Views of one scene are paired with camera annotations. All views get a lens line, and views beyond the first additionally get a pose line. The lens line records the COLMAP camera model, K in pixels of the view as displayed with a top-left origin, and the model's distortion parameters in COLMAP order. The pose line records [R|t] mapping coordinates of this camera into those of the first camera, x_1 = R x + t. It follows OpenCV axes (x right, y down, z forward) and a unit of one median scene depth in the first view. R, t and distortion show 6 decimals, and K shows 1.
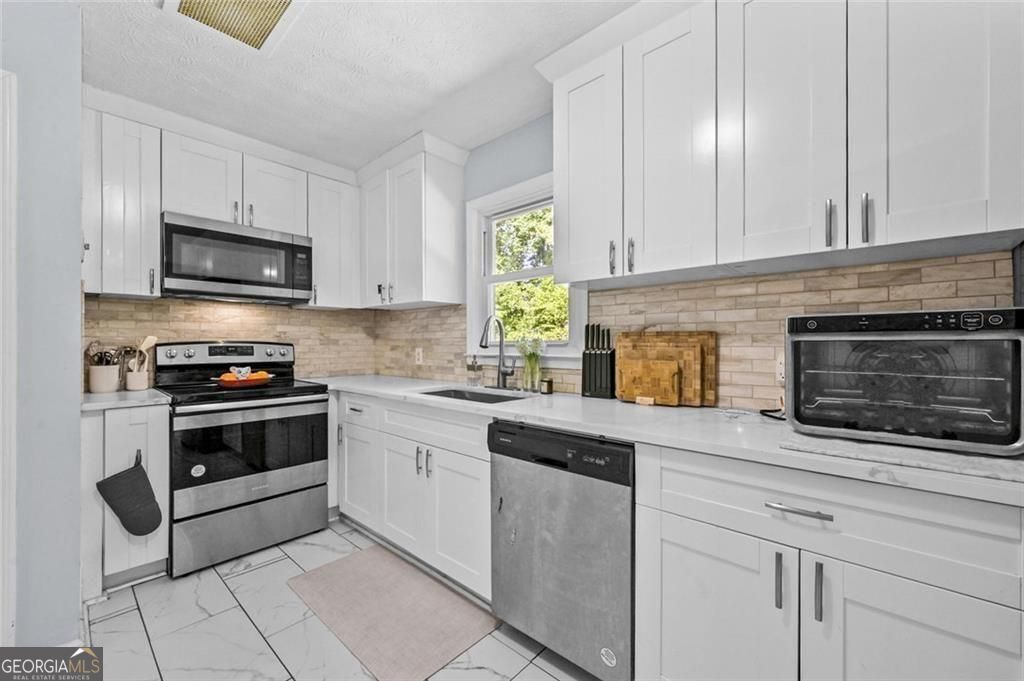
lens RADIAL K [[412.7, 0, 509.0], [0, 412.7, 330.4], [0, 0, 1]] dist [-0.000601, 0.000178]
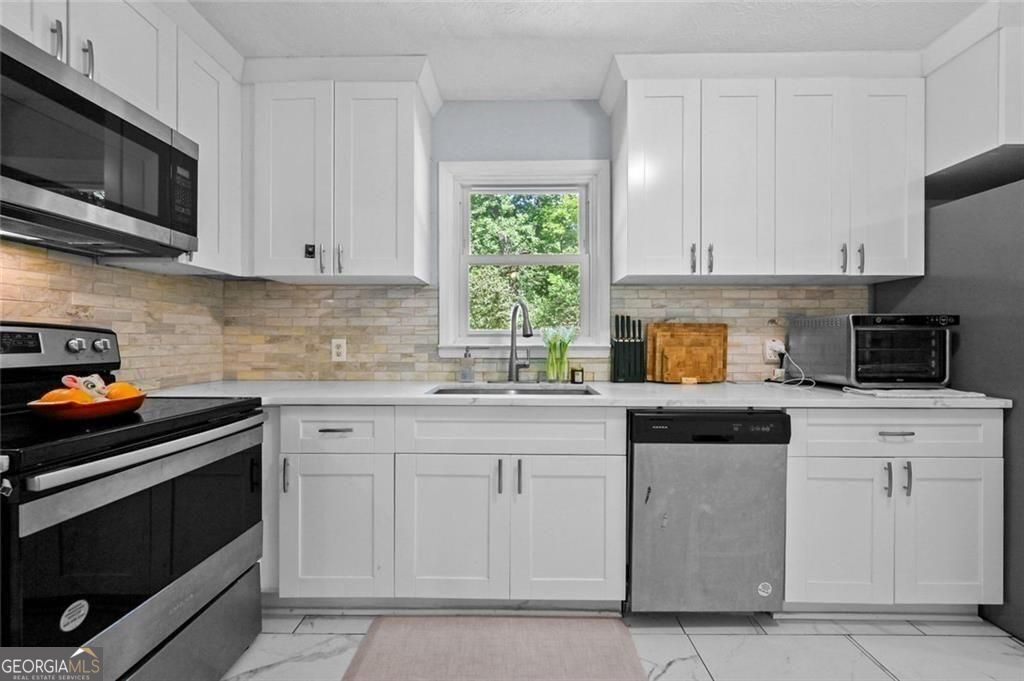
lens RADIAL K [[412.7, 0, 509.0], [0, 412.7, 330.4], [0, 0, 1]] dist [-0.000601, 0.000178]
pose [[0.743636, 0.018067, 0.668340, -0.687370], [-0.023170, 0.999731, -0.001245, 0.030574], [-0.668183, -0.014560, 0.743855, 0.367657]]
